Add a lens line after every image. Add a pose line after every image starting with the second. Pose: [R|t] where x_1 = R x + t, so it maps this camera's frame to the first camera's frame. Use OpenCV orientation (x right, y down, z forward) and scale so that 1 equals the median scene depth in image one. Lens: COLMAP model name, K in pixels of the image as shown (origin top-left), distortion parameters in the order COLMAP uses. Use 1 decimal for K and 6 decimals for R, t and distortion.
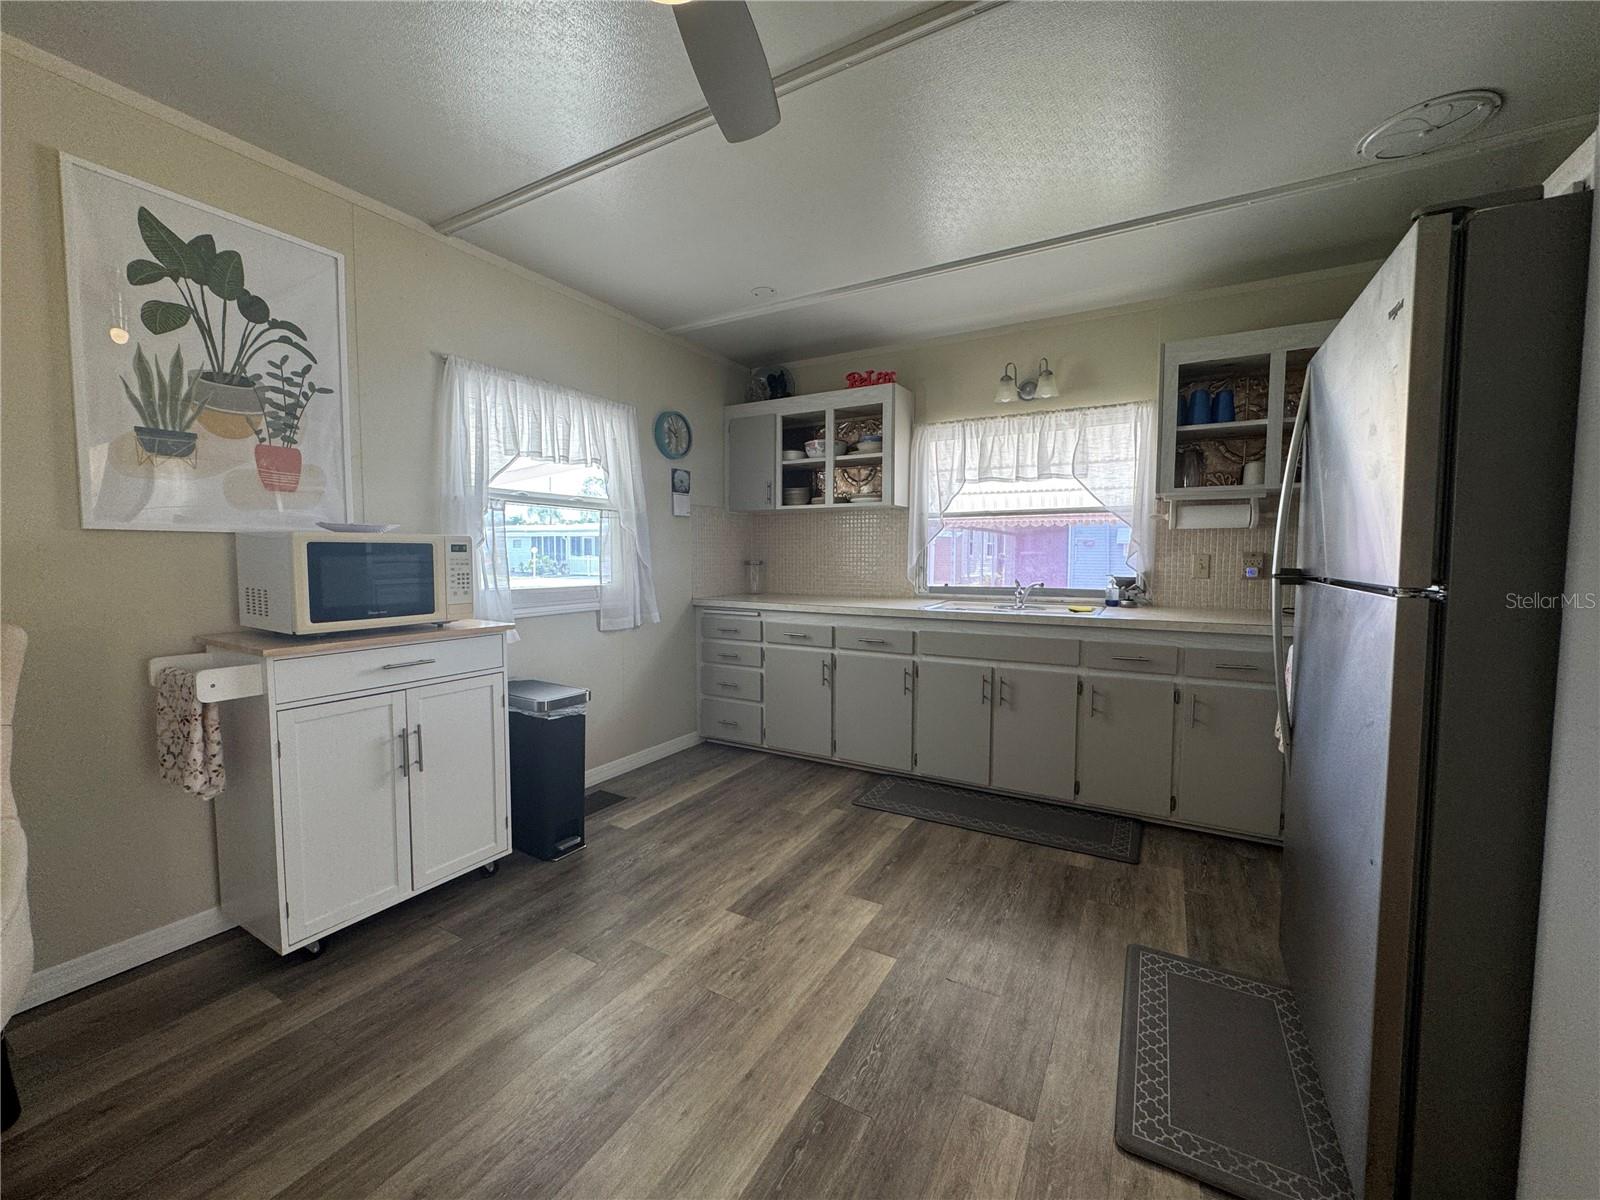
lens RADIAL K [[638.3, 0, 797.6], [0, 638.3, 599.7], [0, 0, 1]] dist [-0.008151, 0.000291]
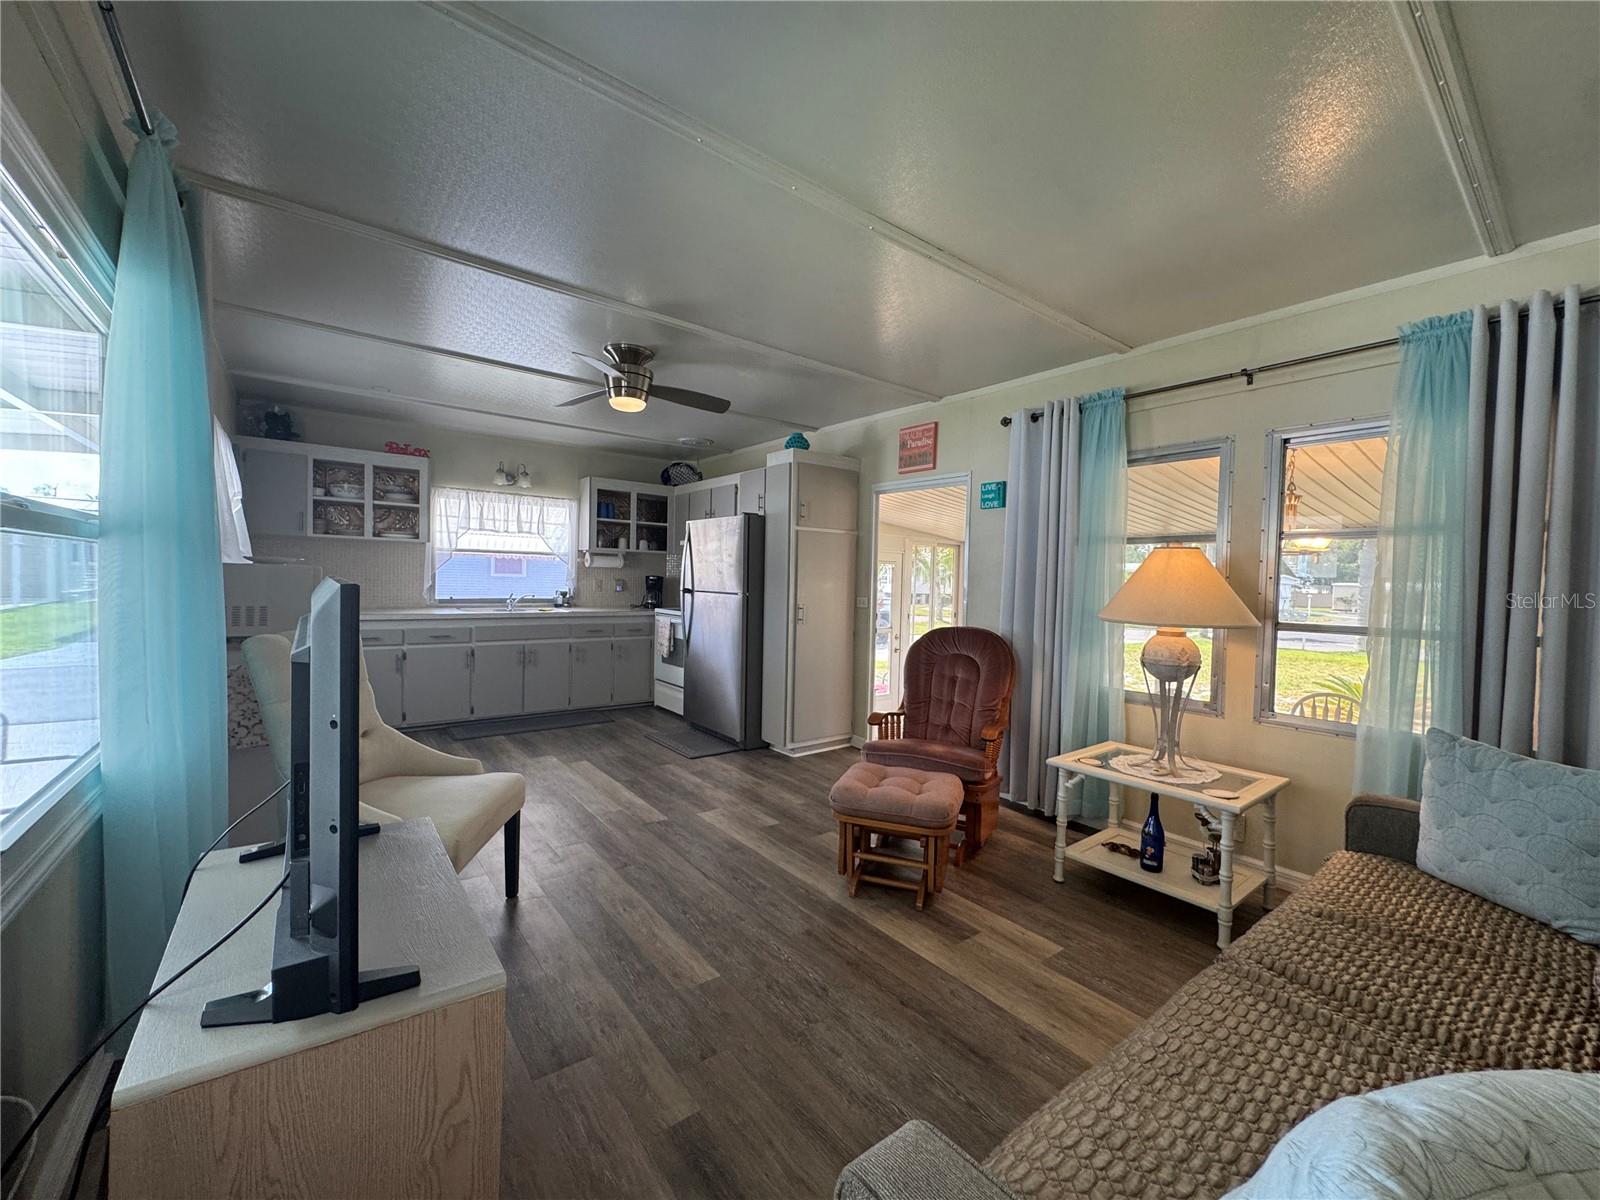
lens RADIAL K [[638.3, 0, 802.9], [0, 638.3, 601.4], [0, 0, 1]] dist [-0.008151, 0.000291]
pose [[0.375143, -0.024296, 0.926648, -0.932660], [0.040281, 0.999139, 0.009890, 0.003731], [-0.926091, 0.033616, 0.375799, -0.333258]]
